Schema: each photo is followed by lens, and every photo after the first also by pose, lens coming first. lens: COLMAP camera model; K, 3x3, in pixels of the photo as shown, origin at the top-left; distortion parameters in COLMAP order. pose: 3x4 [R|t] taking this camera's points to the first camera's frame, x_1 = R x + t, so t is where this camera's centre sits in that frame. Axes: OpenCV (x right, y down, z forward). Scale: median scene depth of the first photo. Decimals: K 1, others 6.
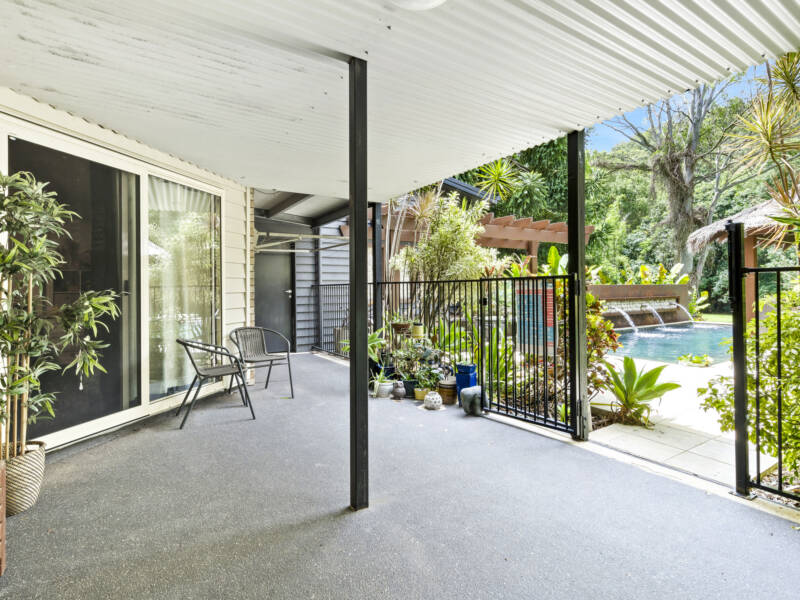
lens RADIAL K [[414.5, 0, 405.8], [0, 414.5, 285.6], [0, 0, 1]] dist [0.004806, 0.001040]
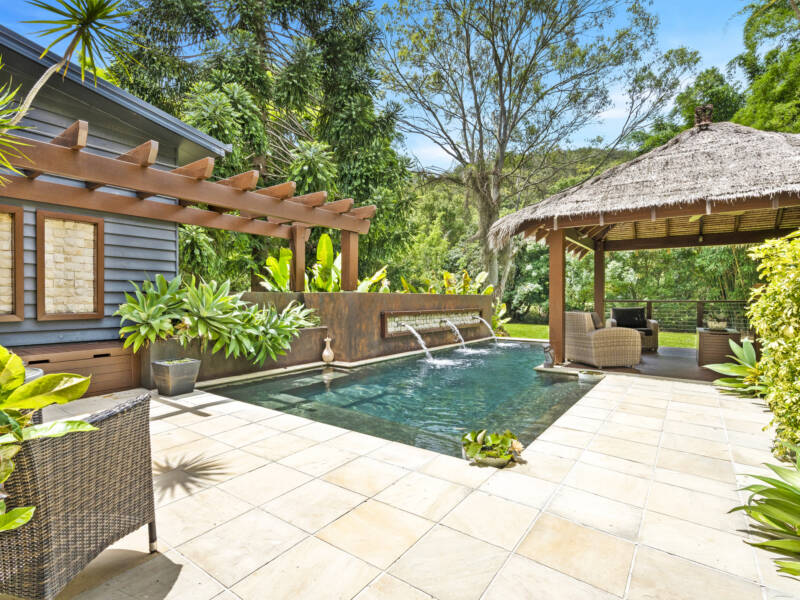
lens RADIAL K [[414.5, 0, 397.2], [0, 414.5, 299.8], [0, 0, 1]] dist [0.004806, 0.001040]
pose [[0.933820, 0.010413, 0.357593, 0.168697], [-0.013337, 0.999895, 0.005711, 0.004172], [-0.357496, -0.010102, 0.933860, 0.237092]]
